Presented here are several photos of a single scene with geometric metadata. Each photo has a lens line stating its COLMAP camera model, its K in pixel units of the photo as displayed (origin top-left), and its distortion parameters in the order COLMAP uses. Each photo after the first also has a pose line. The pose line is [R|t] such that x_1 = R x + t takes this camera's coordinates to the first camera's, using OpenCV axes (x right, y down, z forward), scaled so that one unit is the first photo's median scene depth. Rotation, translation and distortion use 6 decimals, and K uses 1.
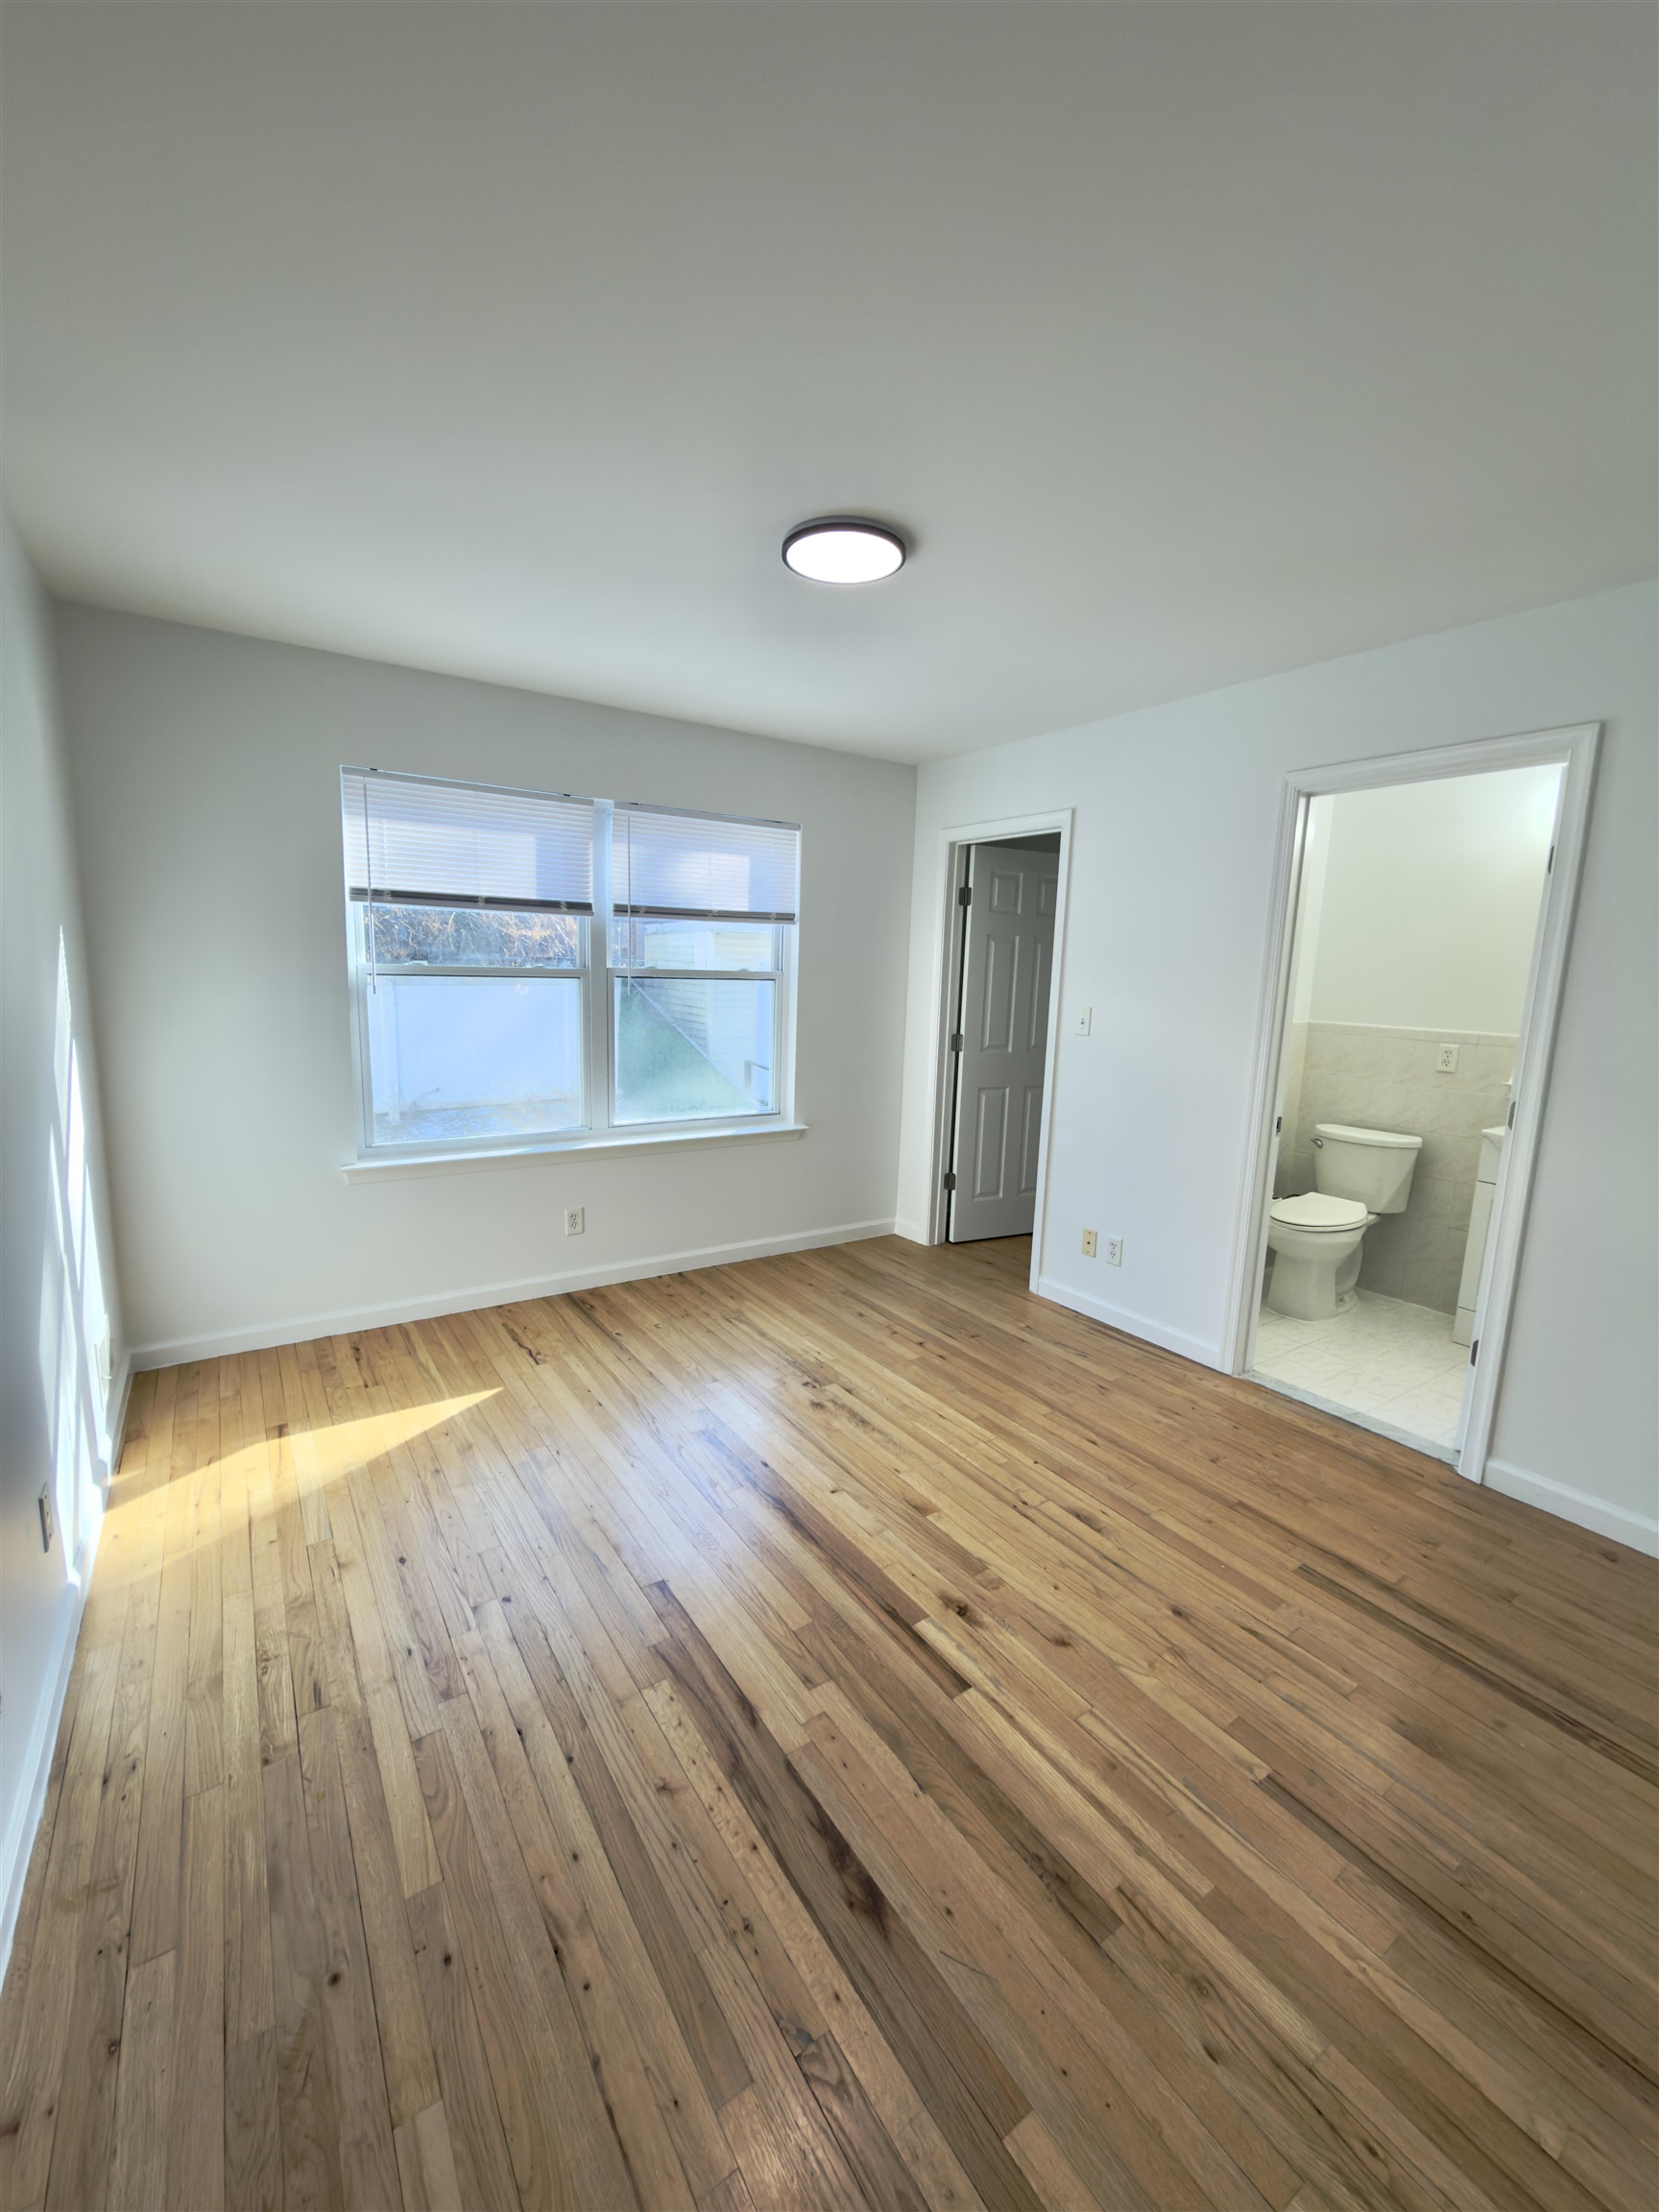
lens RADIAL K [[879.8, 0, 829.5], [0, 879.8, 1106.0], [0, 0, 1]] dist [0.000296, 0.000879]
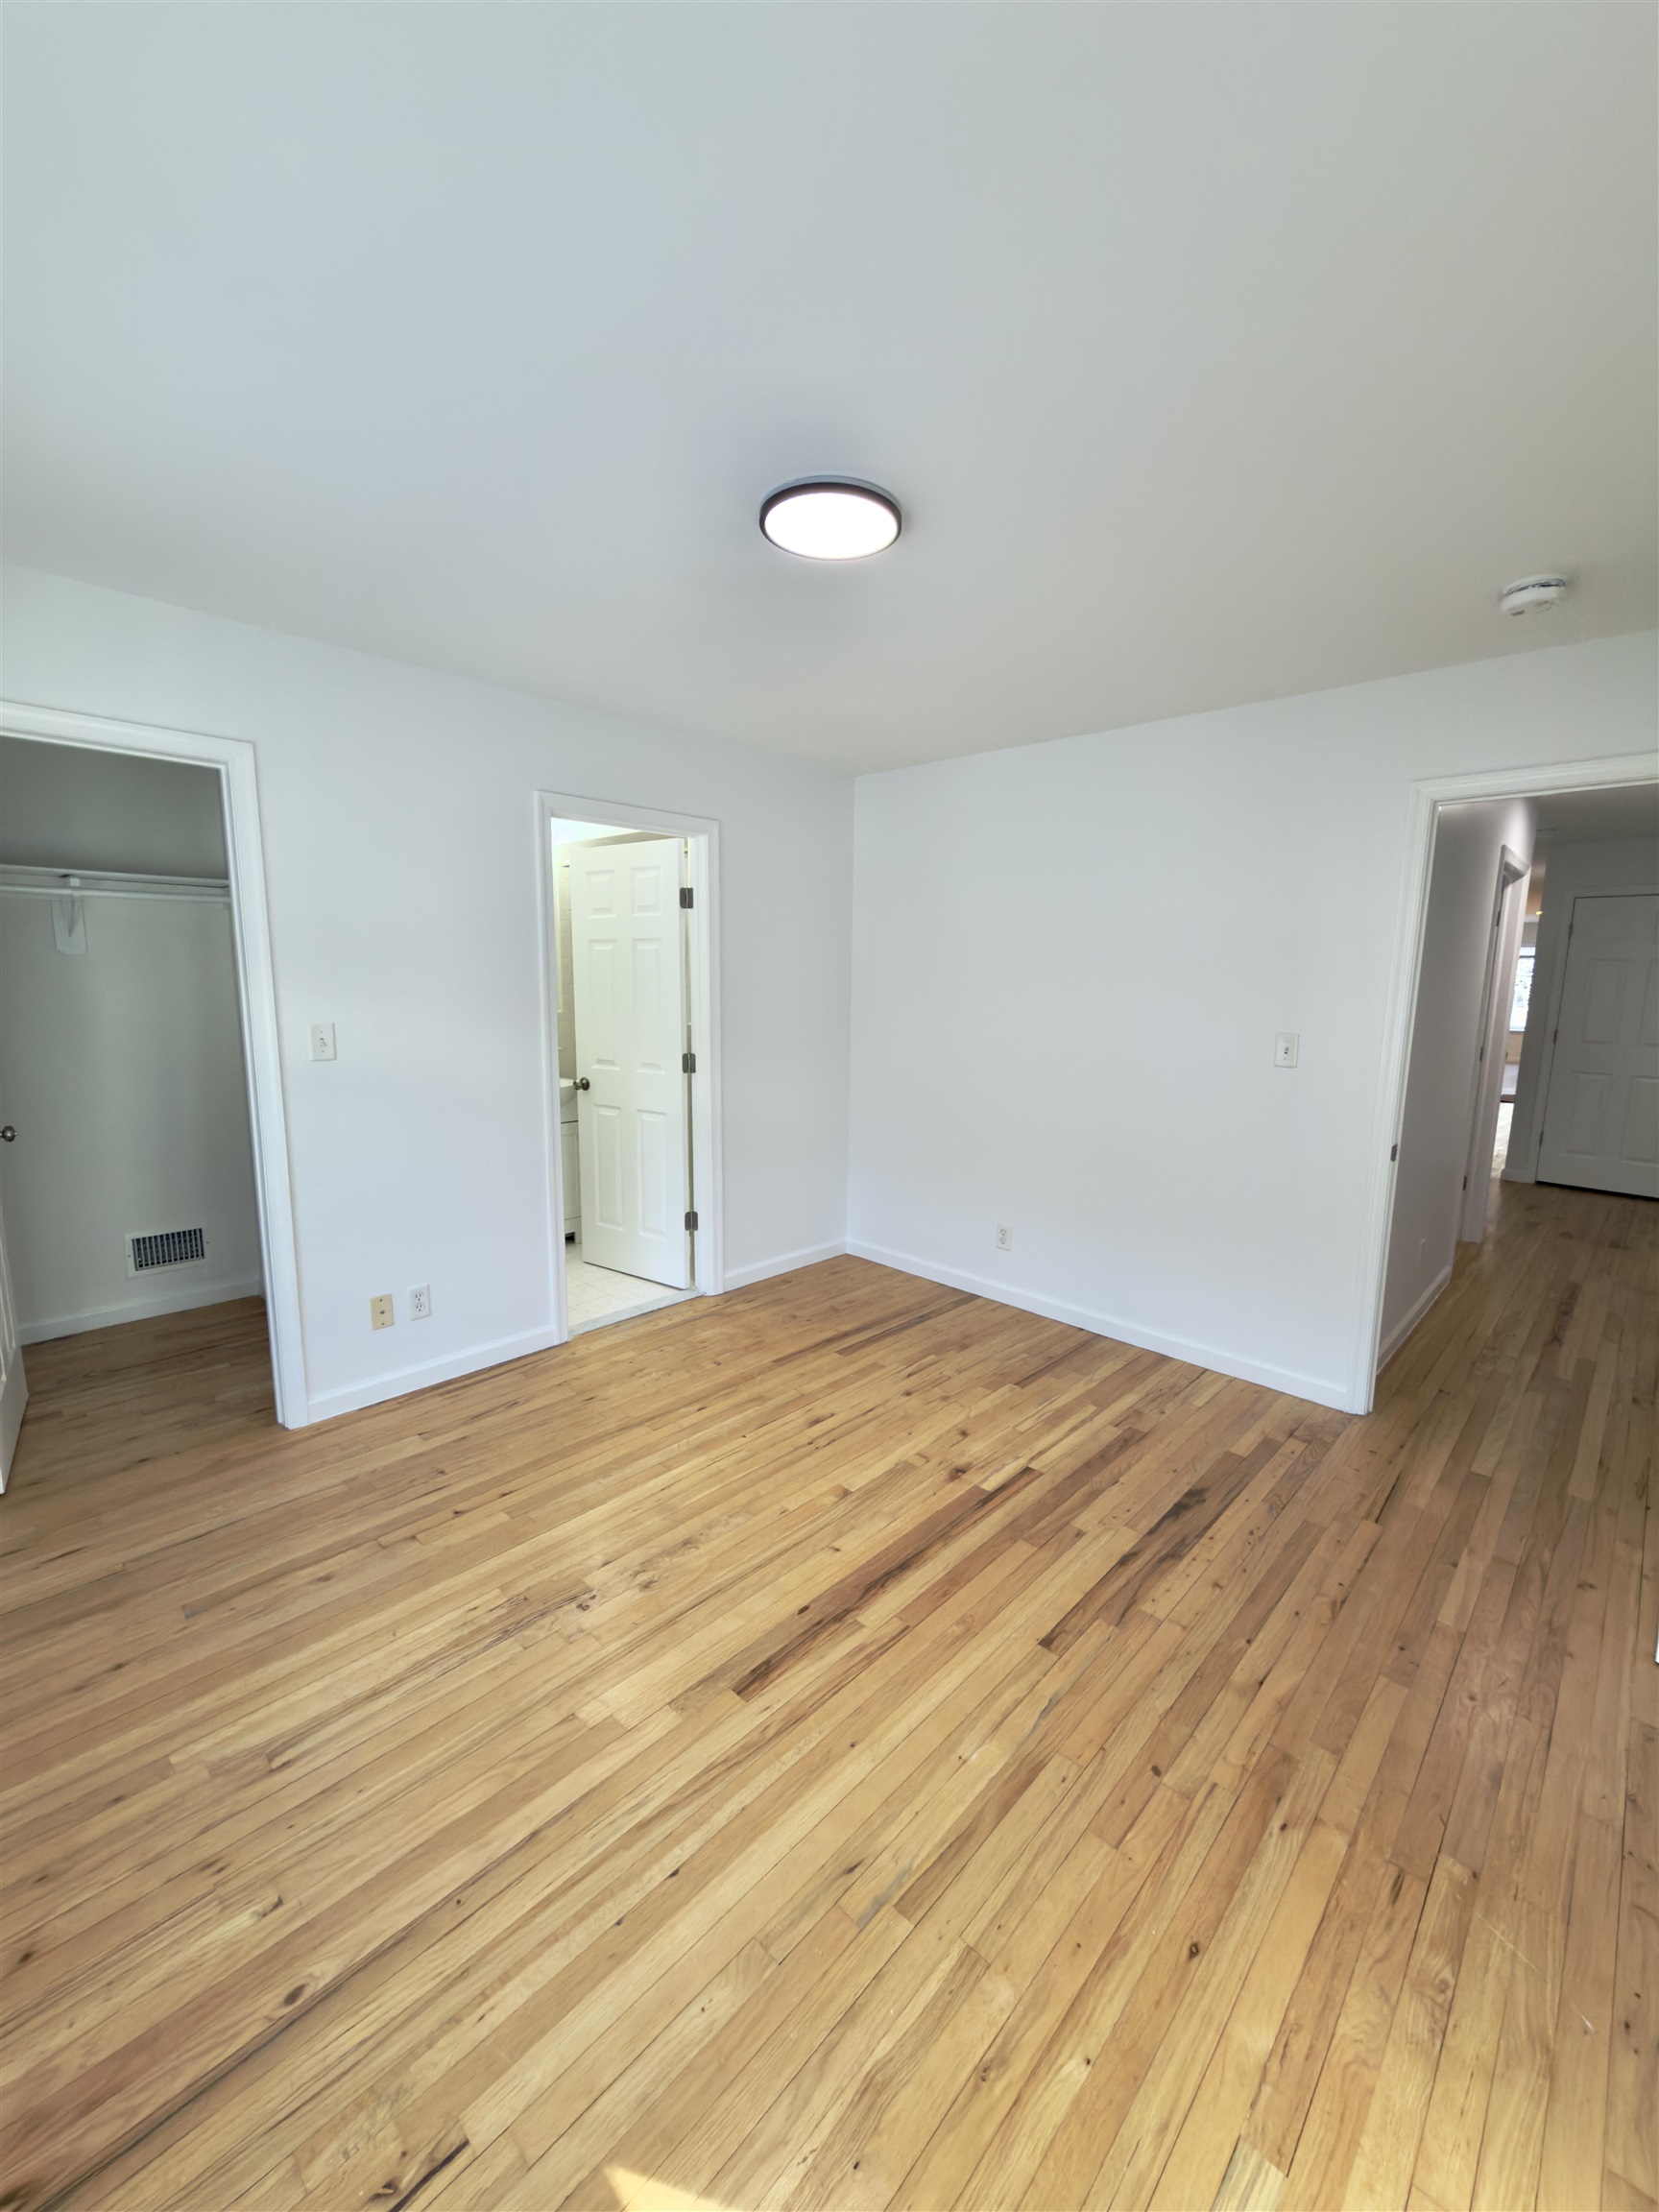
lens RADIAL K [[879.8, 0, 829.5], [0, 879.8, 1106.0], [0, 0, 1]] dist [0.000296, 0.000879]
pose [[-0.204844, -0.181086, 0.961897, -0.917290], [0.132635, 0.968537, 0.210582, -0.246241], [-0.969766, 0.170717, -0.174381, 1.237121]]
